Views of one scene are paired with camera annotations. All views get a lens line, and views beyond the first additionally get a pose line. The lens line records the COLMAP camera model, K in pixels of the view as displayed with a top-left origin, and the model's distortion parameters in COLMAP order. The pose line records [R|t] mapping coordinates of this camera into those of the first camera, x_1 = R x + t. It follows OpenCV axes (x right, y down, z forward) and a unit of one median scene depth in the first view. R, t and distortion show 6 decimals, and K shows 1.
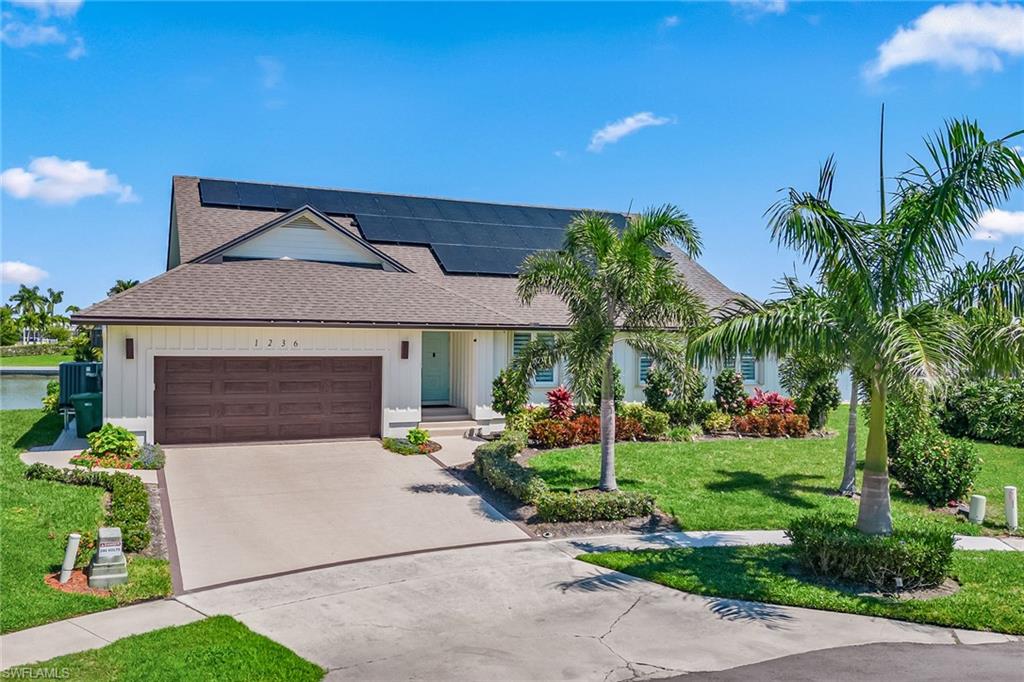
lens RADIAL K [[845.2, 0, 512.0], [0, 845.2, 341.0], [0, 0, 1]] dist [0.074302, -0.072206]
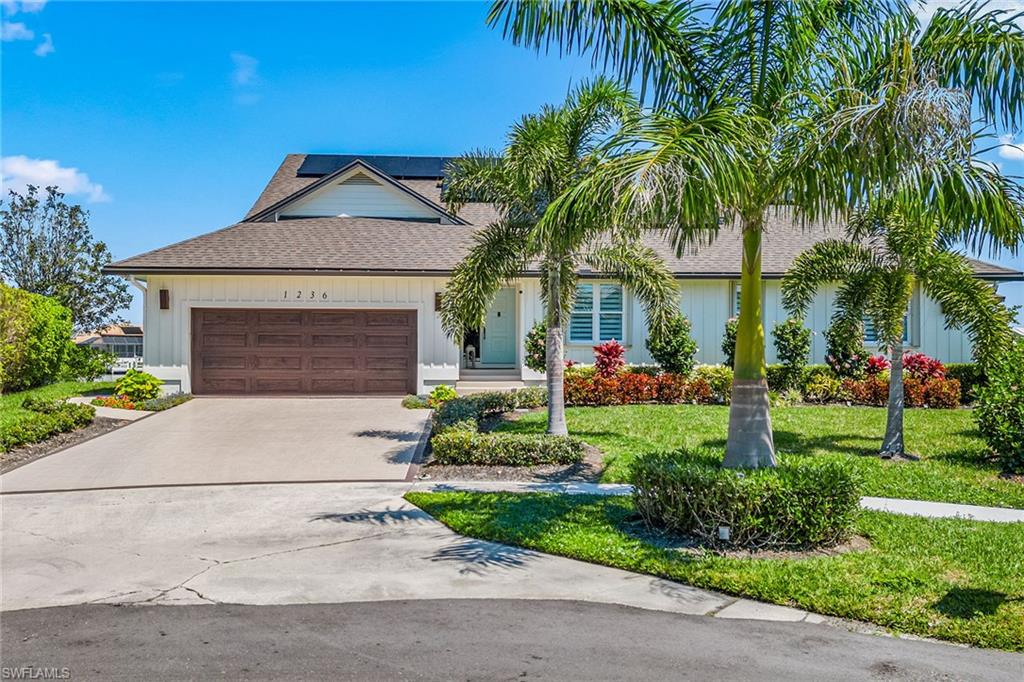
lens RADIAL K [[831.7, 0, 512.0], [0, 831.7, 341.0], [0, 0, 1]] dist [0.074320, -0.004041]
pose [[0.932348, -0.014853, -0.361258, 0.298461], [0.005507, 0.999623, -0.026885, 0.084471], [0.361521, 0.023077, 0.932078, 0.191000]]
